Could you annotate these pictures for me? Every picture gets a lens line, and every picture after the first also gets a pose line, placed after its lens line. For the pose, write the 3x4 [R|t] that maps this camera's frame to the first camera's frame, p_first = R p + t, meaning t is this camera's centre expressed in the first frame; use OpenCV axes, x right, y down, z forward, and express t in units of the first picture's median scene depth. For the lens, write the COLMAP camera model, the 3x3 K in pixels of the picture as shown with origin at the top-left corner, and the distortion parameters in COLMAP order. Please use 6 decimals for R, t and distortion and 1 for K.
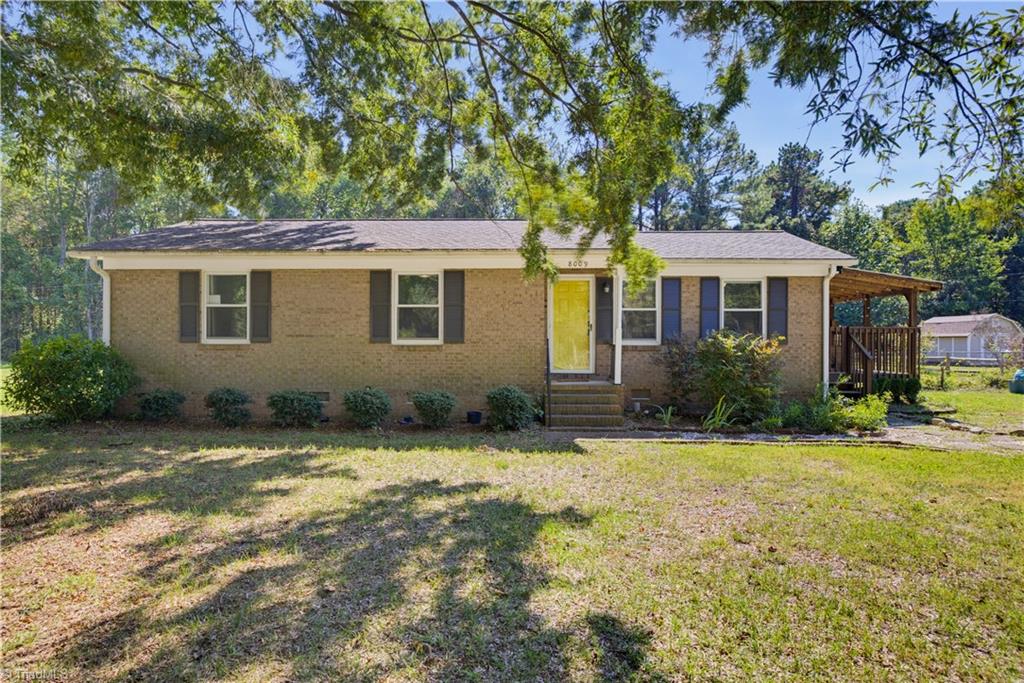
lens RADIAL K [[599.4, 0, 512.2], [0, 599.4, 340.4], [0, 0, 1]] dist [-0.020506, -0.000208]
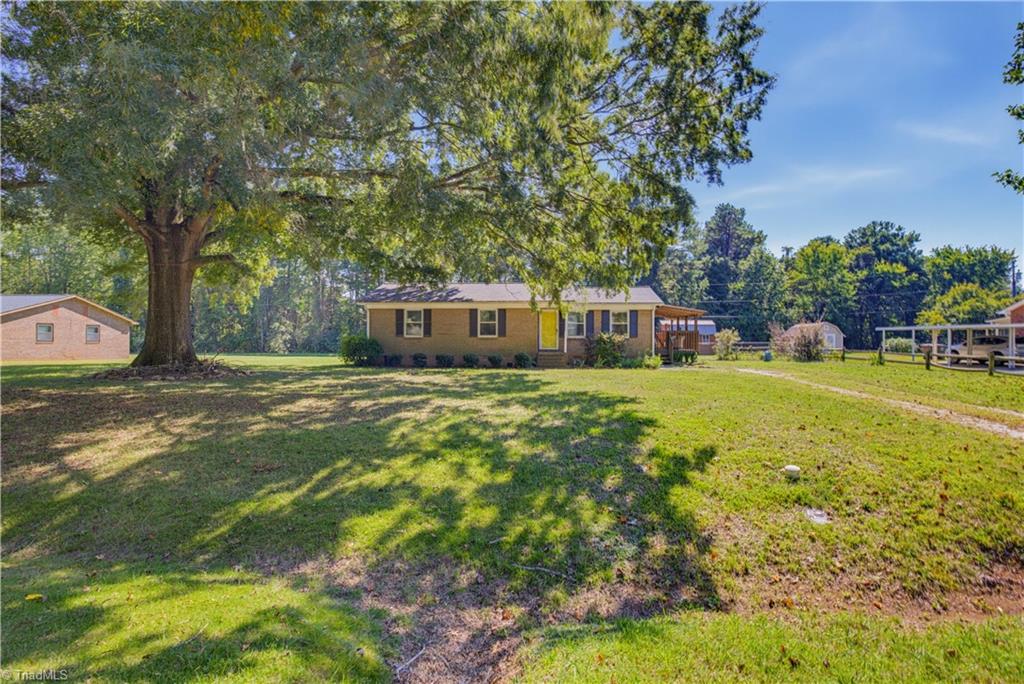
lens RADIAL K [[483.1, 0, 511.1], [0, 483.1, 343.1], [0, 0, 1]] dist [0.001992, -0.000013]
pose [[0.999035, -0.001274, -0.043911, 0.033861], [0.001280, 0.999999, 0.000088, 0.030439], [0.043911, -0.000144, 0.999035, -1.070562]]
